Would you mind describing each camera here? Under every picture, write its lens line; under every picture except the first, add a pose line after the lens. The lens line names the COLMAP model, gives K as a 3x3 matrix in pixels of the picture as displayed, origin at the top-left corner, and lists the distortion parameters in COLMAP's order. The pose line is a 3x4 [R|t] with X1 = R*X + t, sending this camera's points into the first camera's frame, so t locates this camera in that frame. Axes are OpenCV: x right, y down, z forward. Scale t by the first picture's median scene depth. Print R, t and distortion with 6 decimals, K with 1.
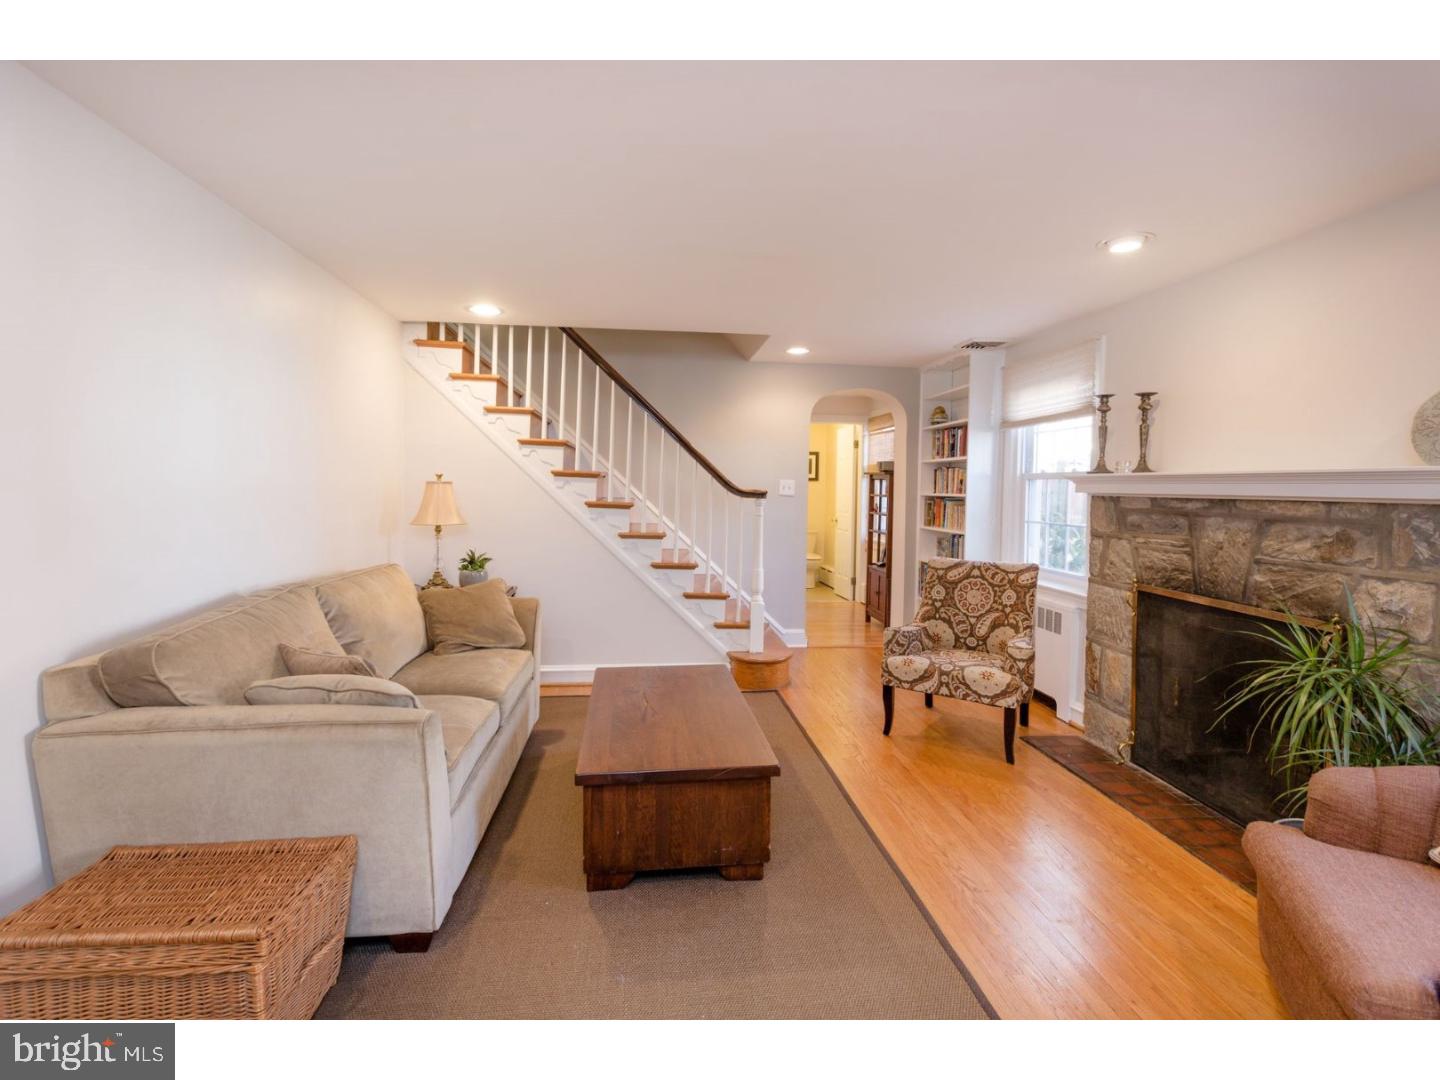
lens RADIAL K [[719.5, 0, 723.1], [0, 719.5, 545.1], [0, 0, 1]] dist [0.037957, 0.000590]
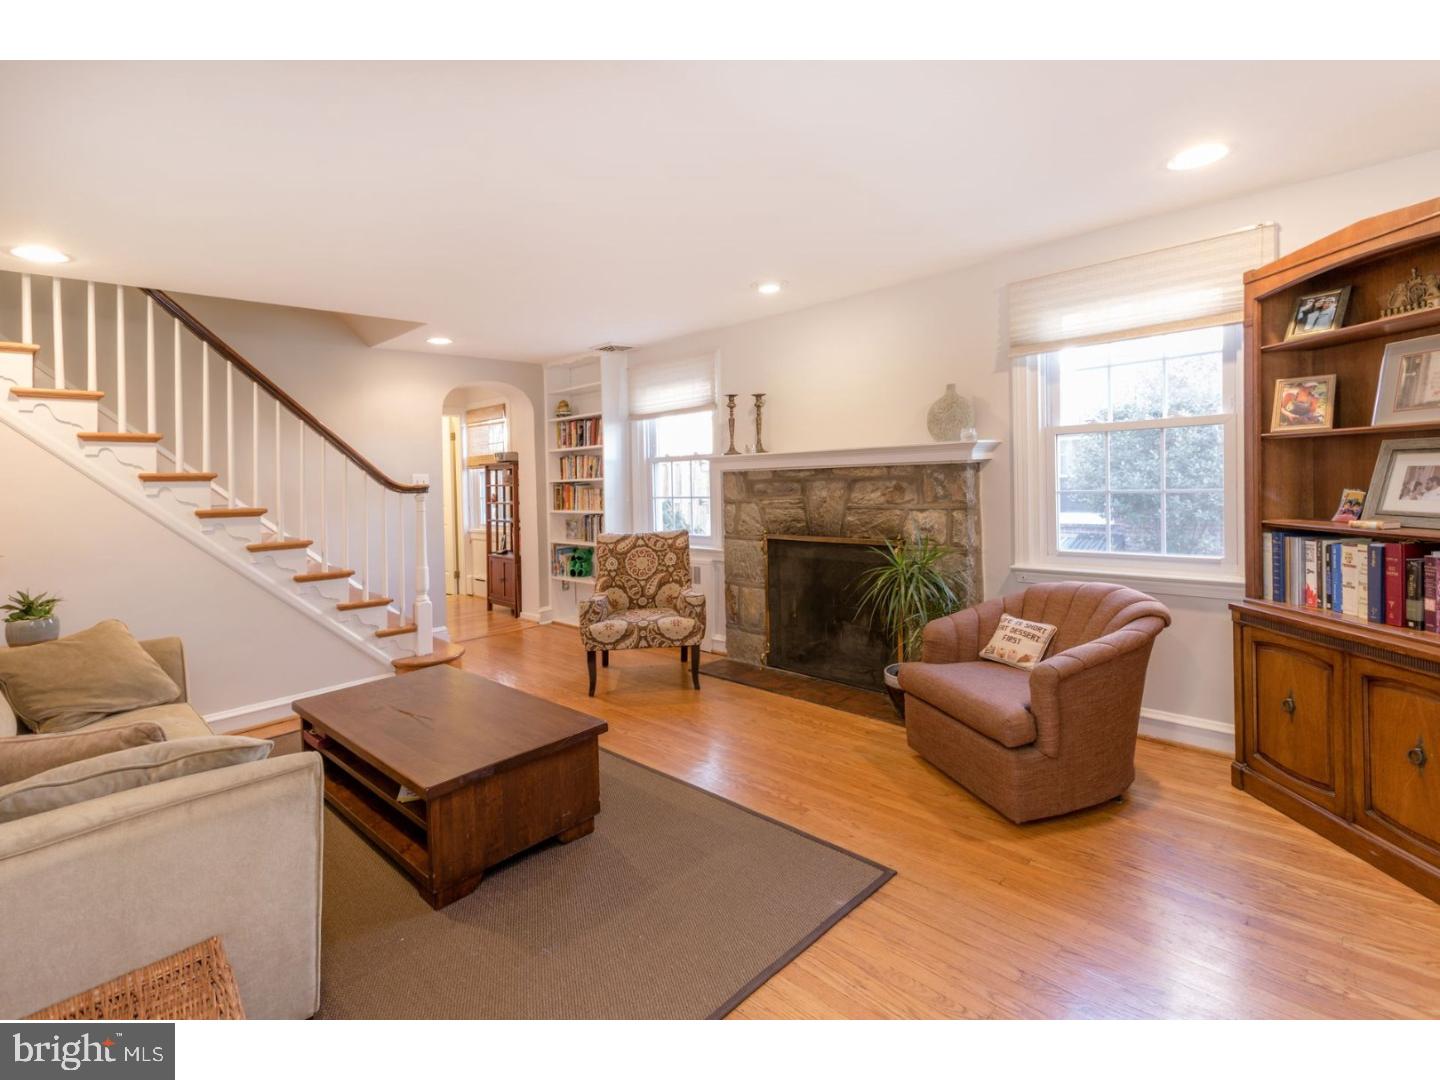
lens RADIAL K [[706.7, 0, 720.0], [0, 706.7, 540.0], [0, 0, 1]] dist [0.034417, 0.000155]
pose [[0.774137, -0.109211, 0.623527, -0.284445], [0.105470, 0.993490, 0.043064, -0.002106], [-0.624170, 0.032426, 0.780615, 0.017900]]
